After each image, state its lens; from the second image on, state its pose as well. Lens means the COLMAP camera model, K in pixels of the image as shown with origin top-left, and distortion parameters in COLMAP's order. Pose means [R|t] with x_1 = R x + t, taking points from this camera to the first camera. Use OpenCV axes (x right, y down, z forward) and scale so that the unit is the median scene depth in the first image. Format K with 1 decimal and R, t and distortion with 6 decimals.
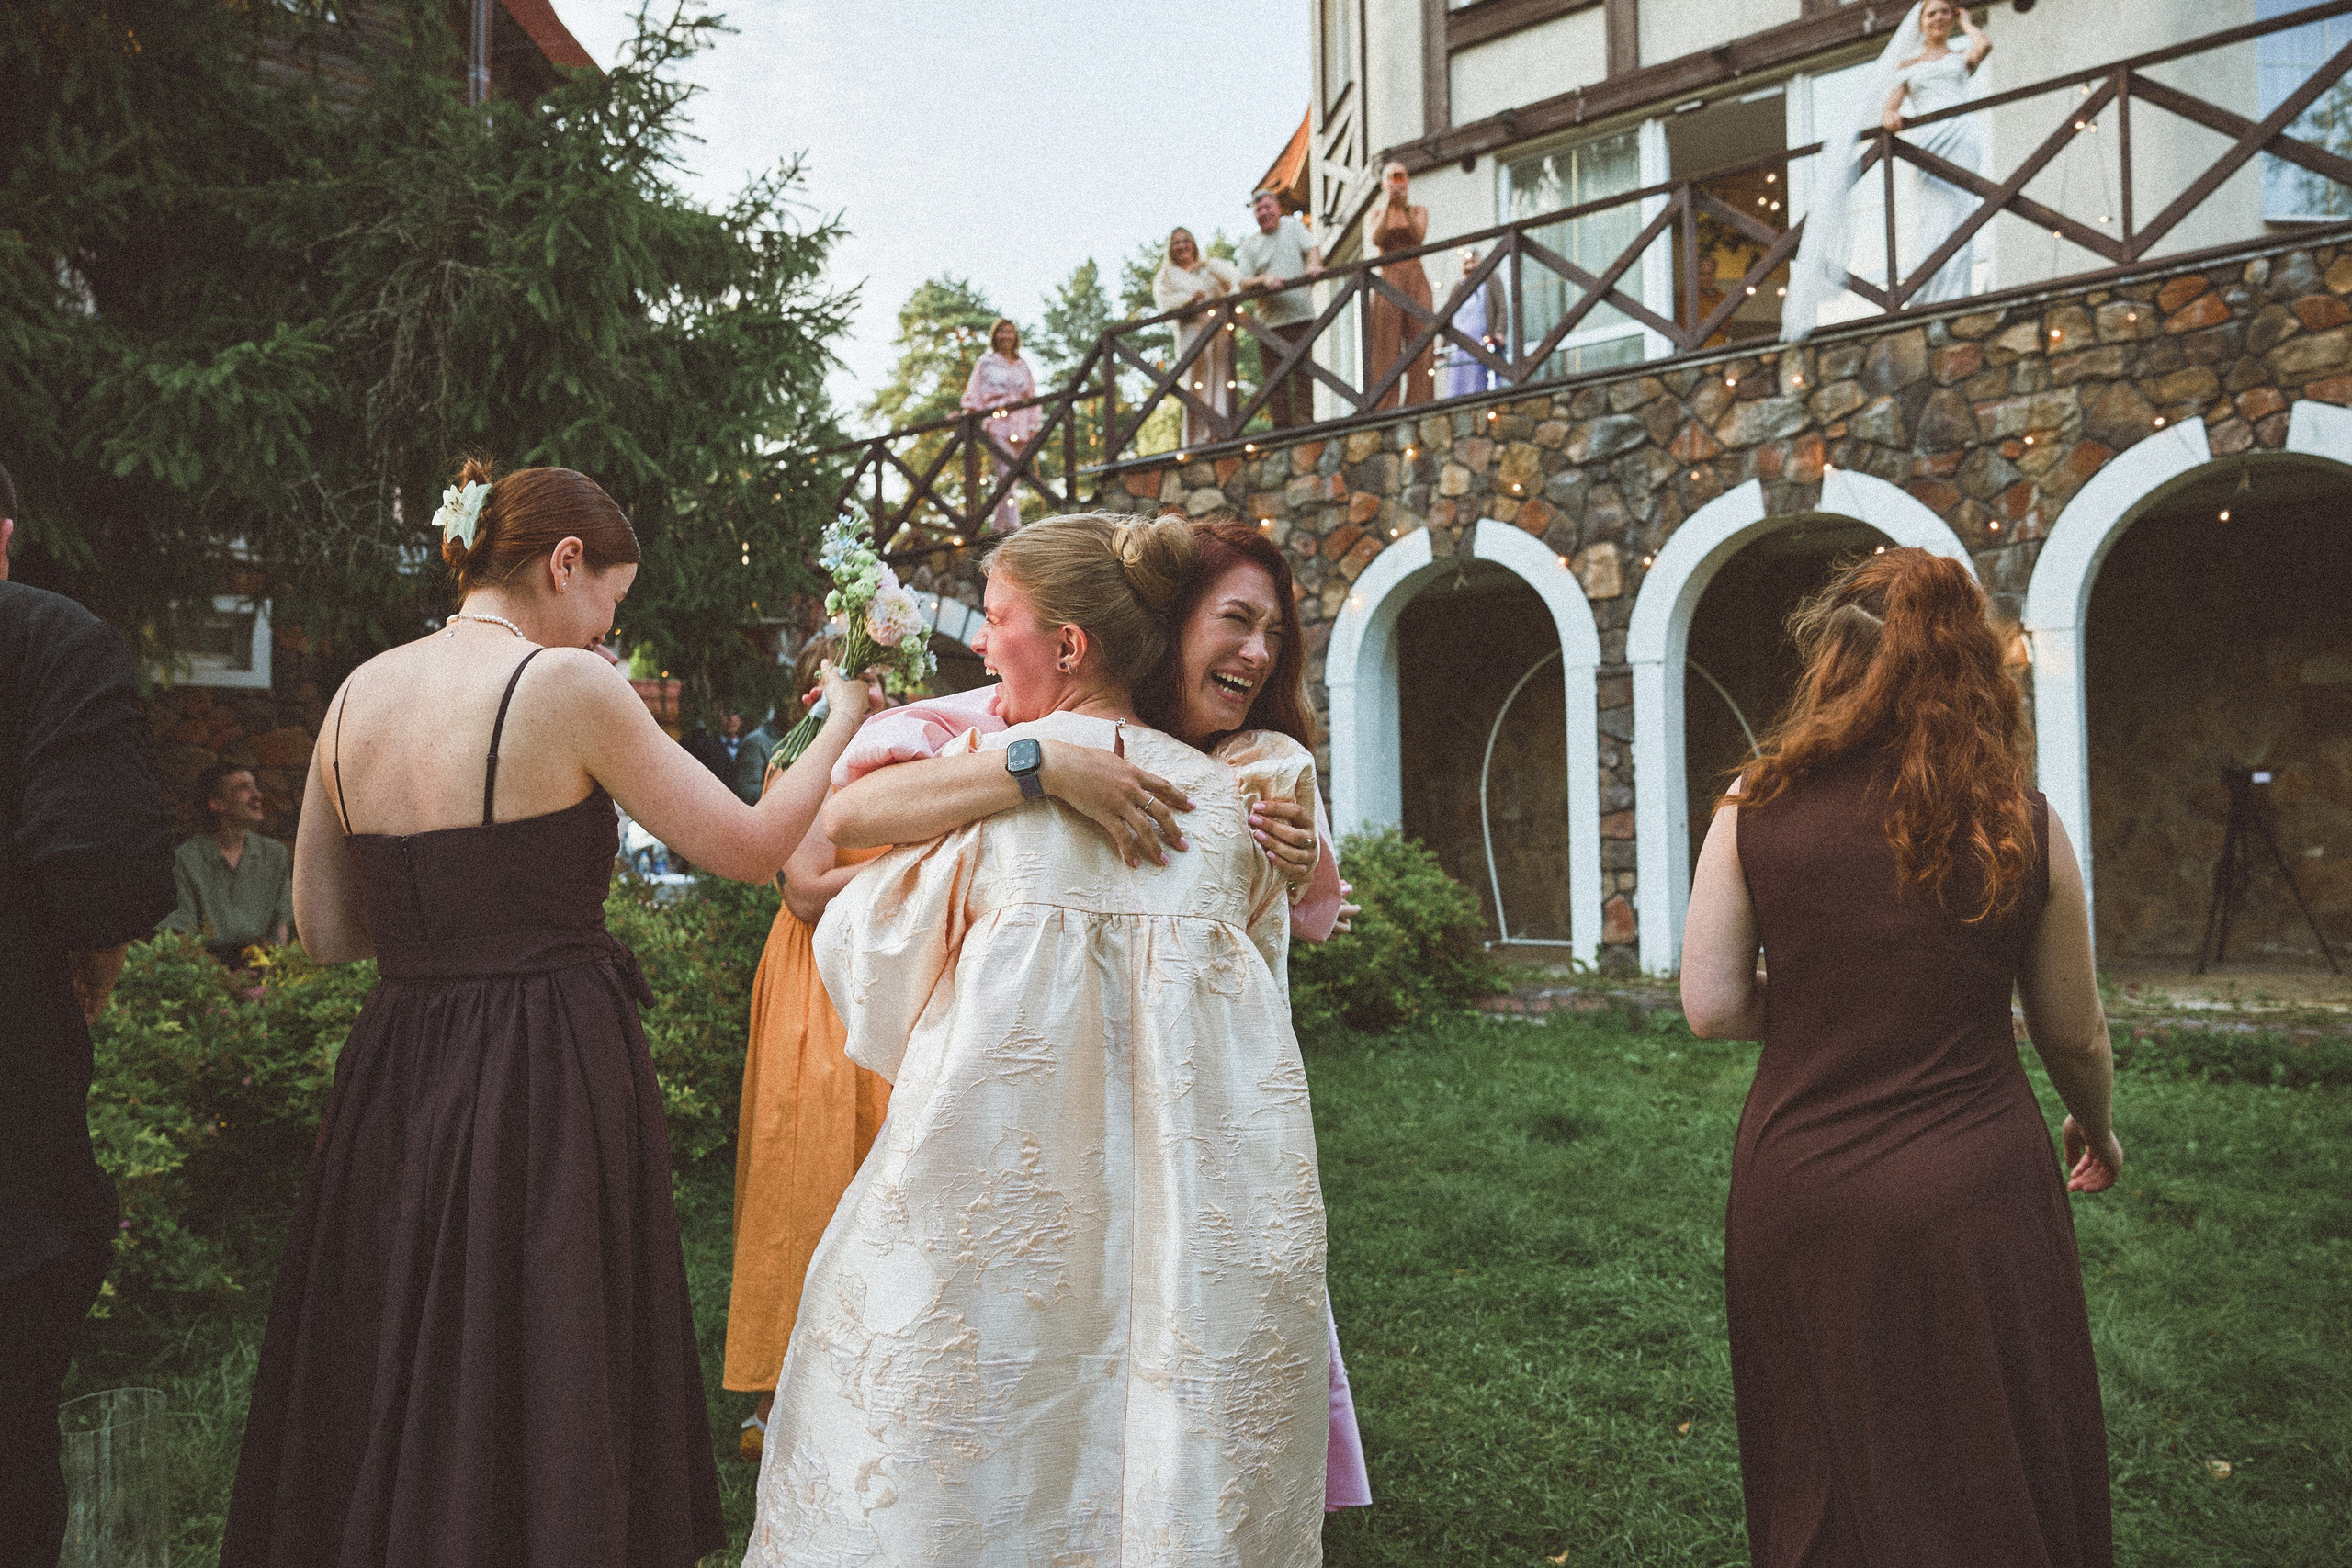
lens RADIAL K [[1572.2, 0, 1212.2], [0, 1572.2, 798.3], [0, 0, 1]] dist [-0.002857, 0.004187]
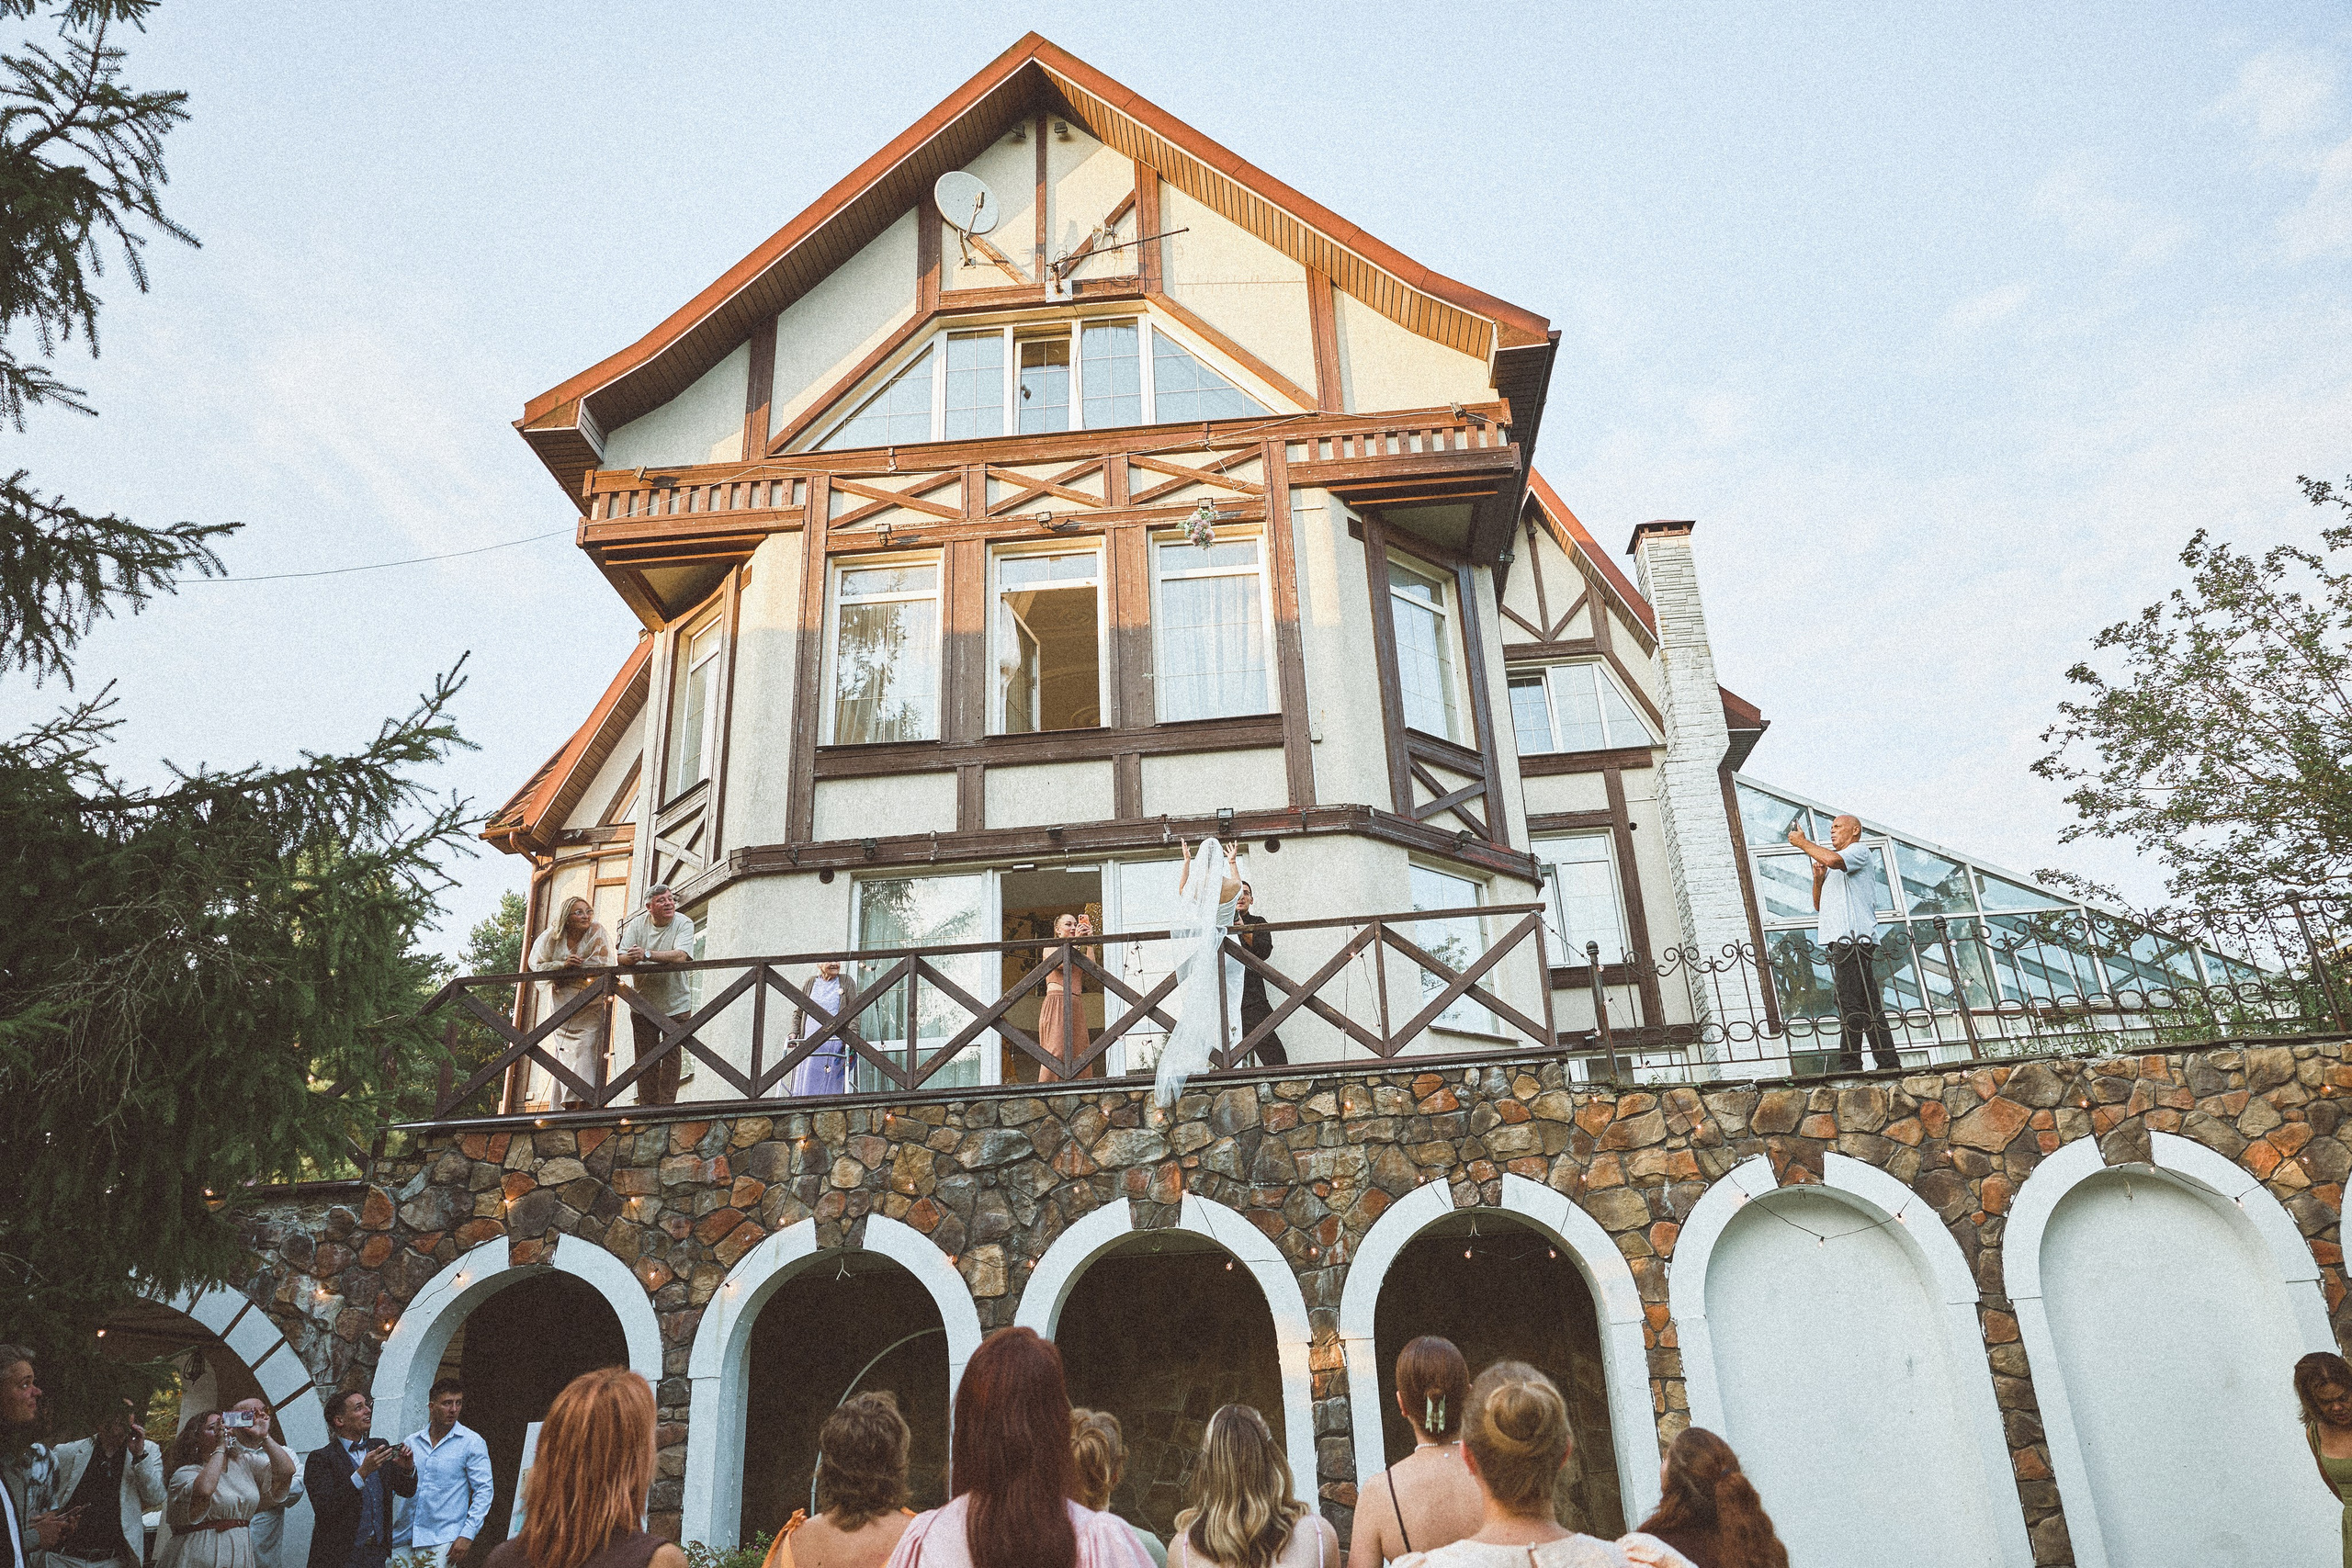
lens RADIAL K [[1603.1, 0, 1224.5], [0, 1603.1, 794.3], [0, 0, 1]] dist [-0.004391, 0.001601]
pose [[0.830987, 0.189853, 0.522892, -0.255479], [0.028546, 0.924169, -0.380916, -0.021503], [-0.555558, 0.331463, 0.762553, -0.048219]]
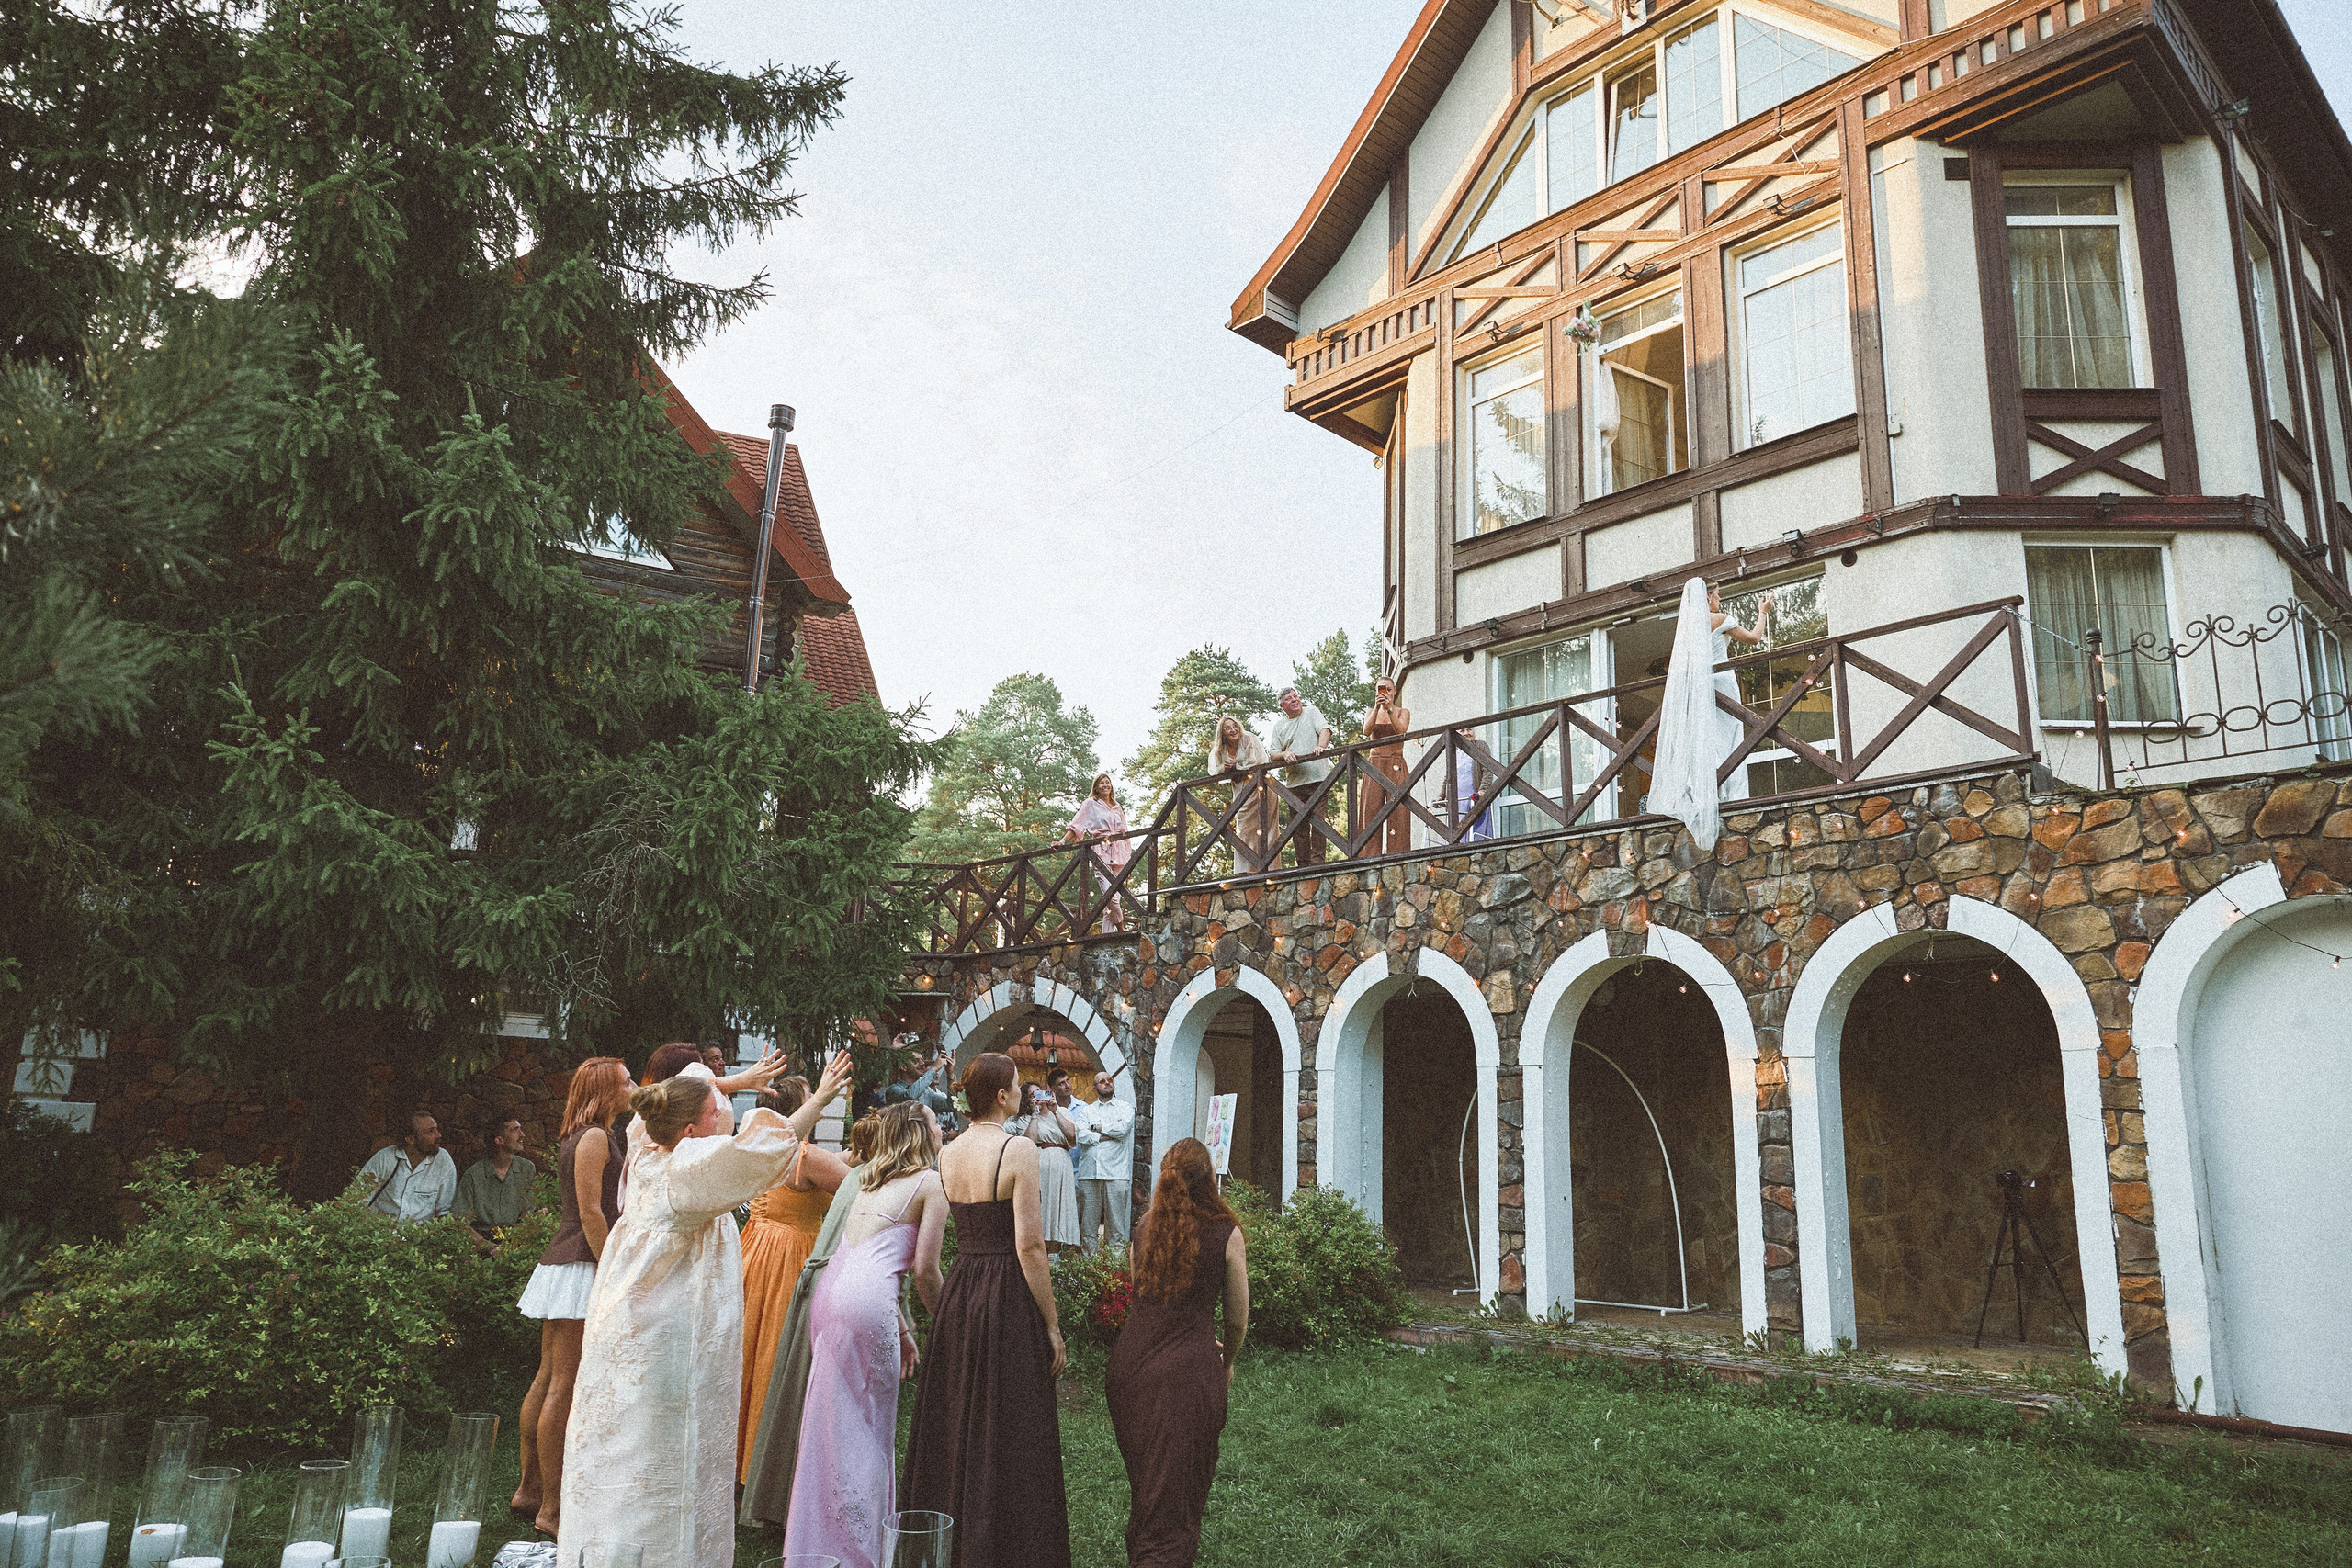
lens RADIAL K [[1625.6, 0, 1219.0], [0, 1625.6, 799.8], [0, 0, 1]] dist [-0.003217, 0.001500]
pose [[0.981664, 0.005568, -0.190538, 0.268494], [-0.043586, 0.979649, -0.195928, -0.027206], [0.185569, 0.200640, 0.961929, -0.352156]]
